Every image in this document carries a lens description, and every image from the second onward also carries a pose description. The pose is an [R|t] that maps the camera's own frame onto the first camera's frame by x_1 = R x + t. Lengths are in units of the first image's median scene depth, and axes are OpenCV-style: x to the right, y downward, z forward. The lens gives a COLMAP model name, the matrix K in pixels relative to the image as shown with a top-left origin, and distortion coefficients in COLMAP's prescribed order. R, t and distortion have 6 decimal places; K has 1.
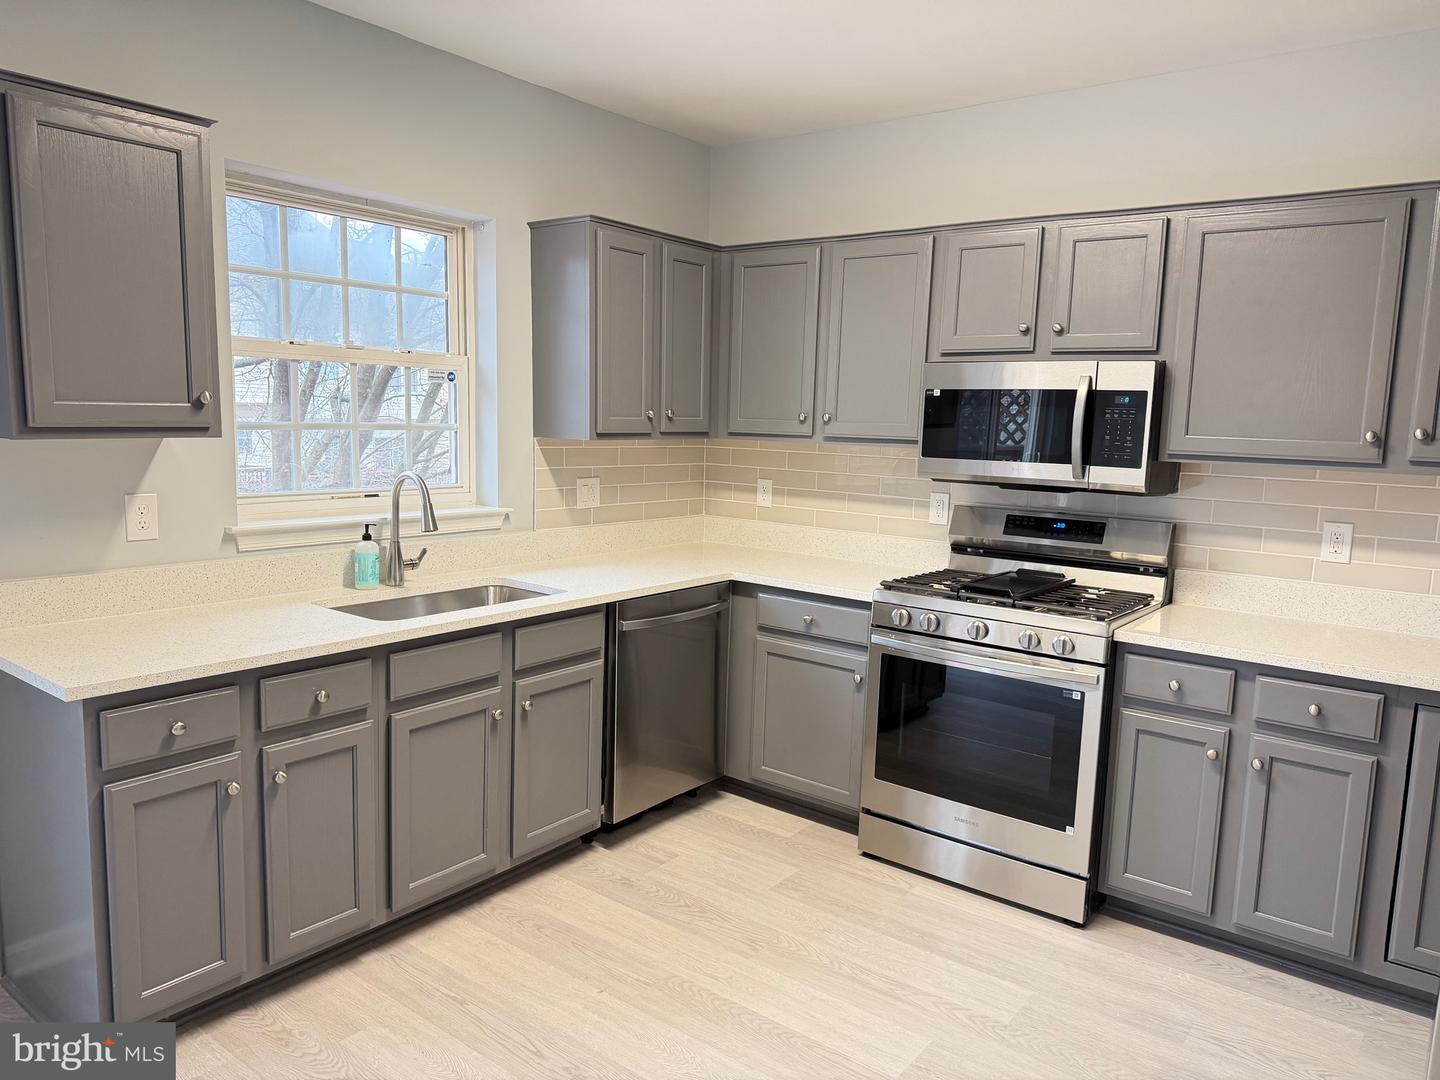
lens RADIAL K [[1003.6, 0, 718.7], [0, 1003.6, 544.4], [0, 0, 1]] dist [0.122022, -0.203341]
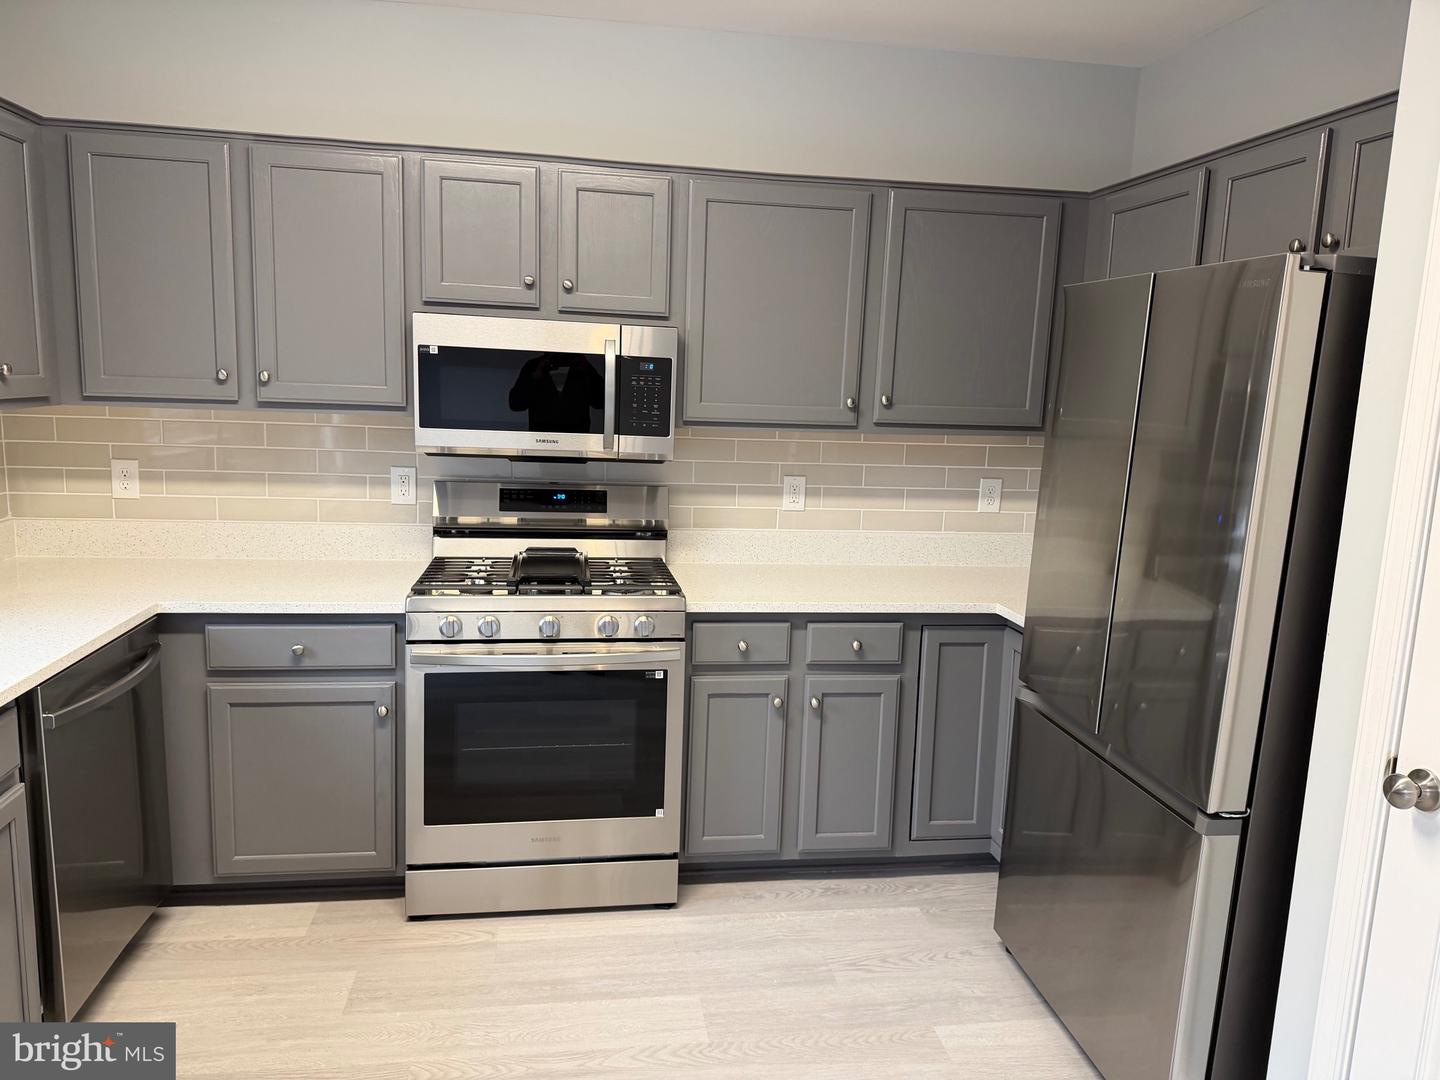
lens RADIAL K [[1003.5, 0, 723.6], [0, 1003.5, 538.6], [0, 0, 1]] dist [0.136990, -0.232555]
pose [[0.686341, -0.117283, 0.717760, -0.269496], [0.077902, 0.993089, 0.087780, -0.057668], [-0.723095, -0.004332, 0.690735, 0.282405]]
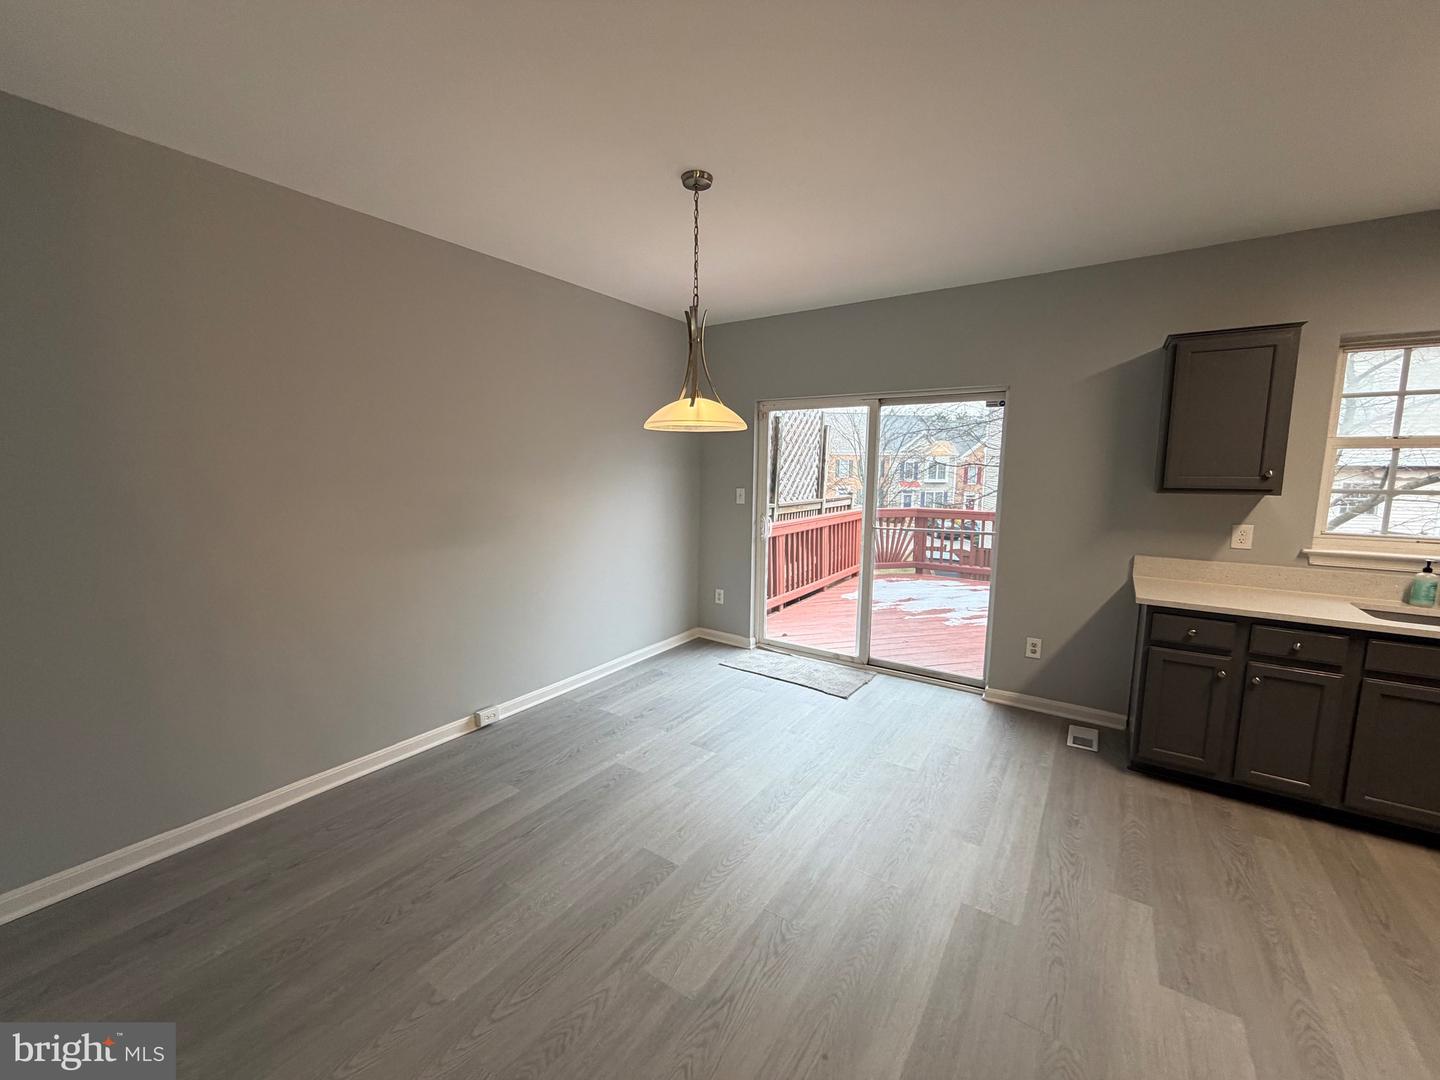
lens RADIAL K [[569.9, 0, 716.8], [0, 569.9, 537.9], [0, 0, 1]] dist [-0.000715, -0.000168]
pose [[0.053640, 0.093427, -0.994180, 0.397170], [-0.138102, 0.986740, 0.085276, 0.018142], [0.988964, 0.132724, 0.065831, -0.041388]]
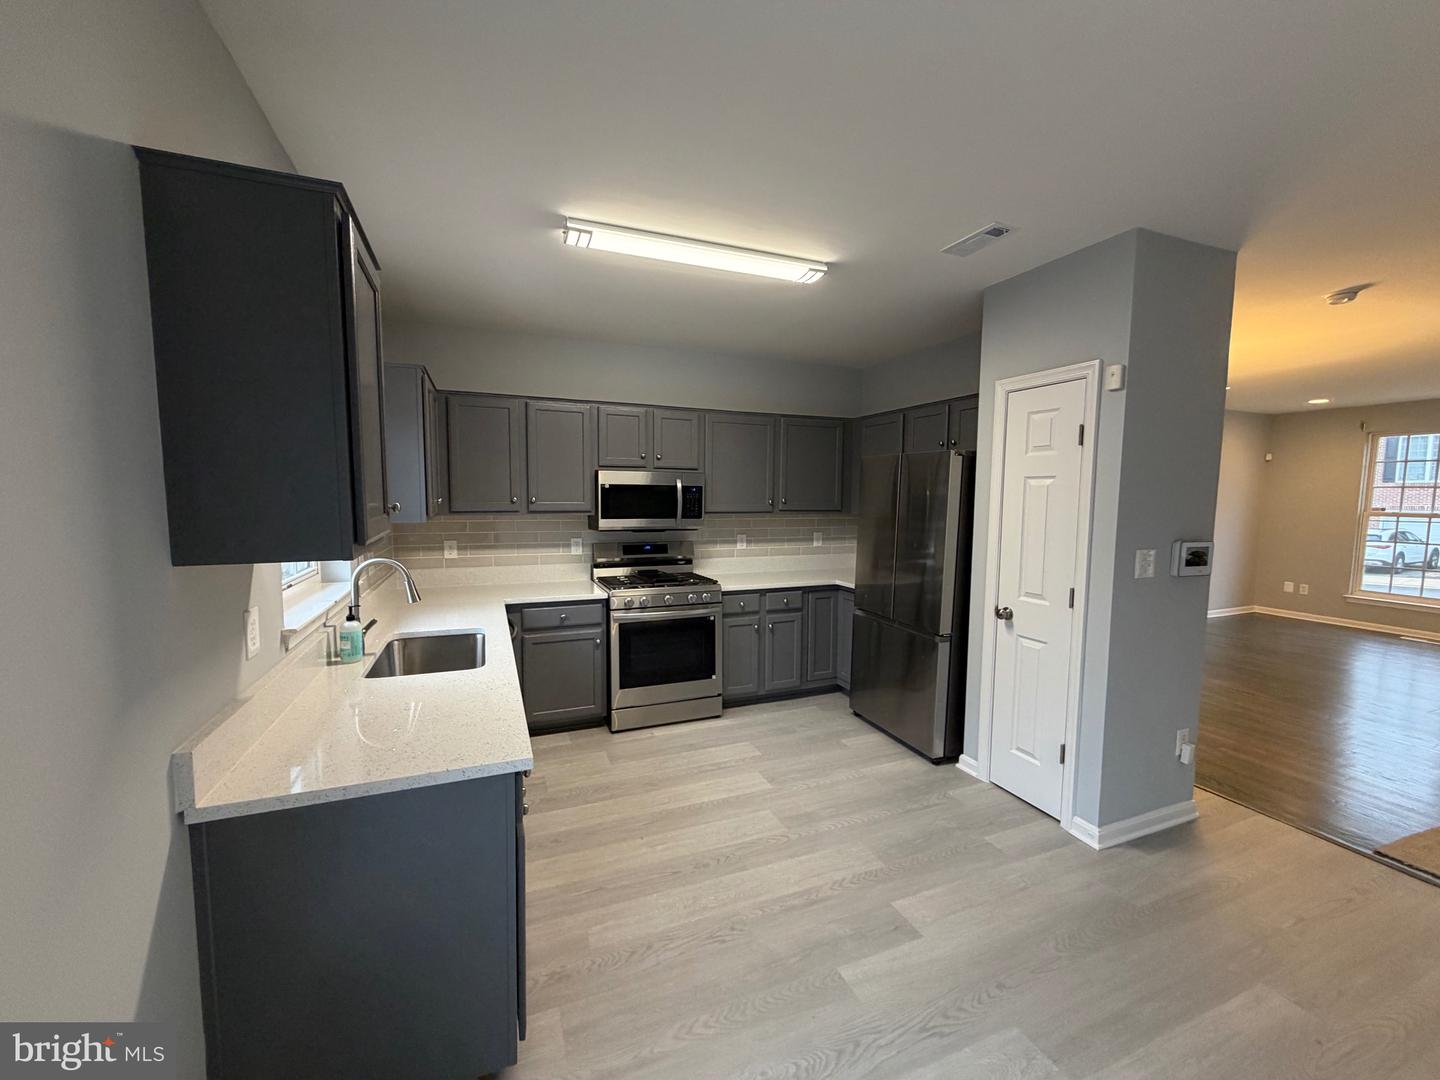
lens RADIAL K [[572.2, 0, 719.6], [0, 572.2, 540.8], [0, 0, 1]] dist [-0.001858, -0.000286]
pose [[0.501722, -0.095783, 0.859710, -0.709574], [0.119592, 0.991987, 0.040727, -0.073158], [-0.856722, 0.082381, 0.509157, 0.299534]]
